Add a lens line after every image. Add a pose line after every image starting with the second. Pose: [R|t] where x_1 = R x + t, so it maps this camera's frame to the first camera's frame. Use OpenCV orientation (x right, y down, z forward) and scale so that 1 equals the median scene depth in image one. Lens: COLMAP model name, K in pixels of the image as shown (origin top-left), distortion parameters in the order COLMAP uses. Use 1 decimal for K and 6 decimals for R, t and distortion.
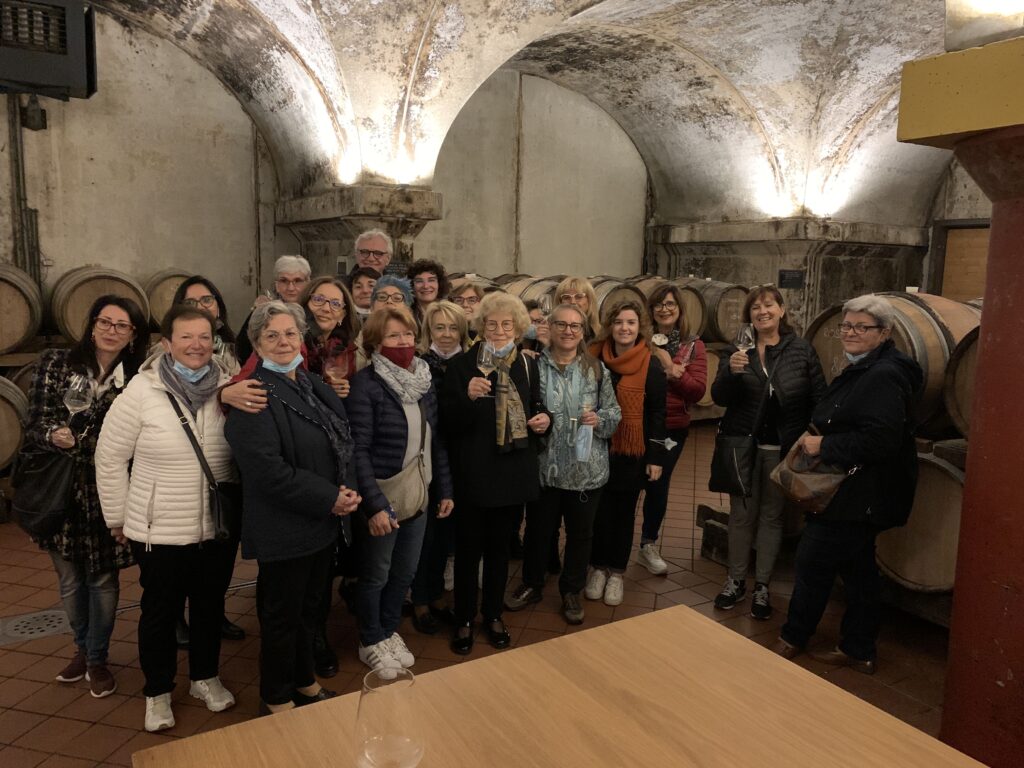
lens RADIAL K [[765.9, 0, 511.3], [0, 765.9, 385.1], [0, 0, 1]] dist [-0.003447, -0.007377]
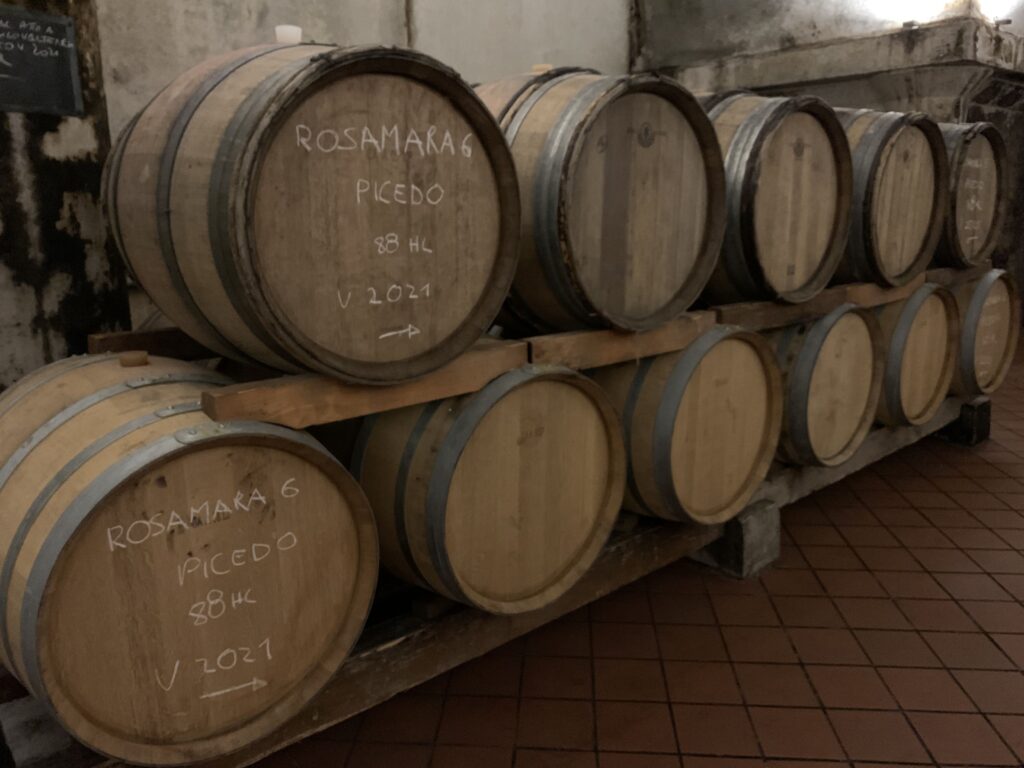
lens RADIAL K [[765.9, 0, 514.6], [0, 765.9, 380.3], [0, 0, 1]] dist [-0.003447, -0.007377]
pose [[0.983821, -0.071209, 0.164392, -0.024090], [0.058128, 0.994848, 0.083061, -0.032381], [-0.169460, -0.072161, 0.982892, 0.487048]]
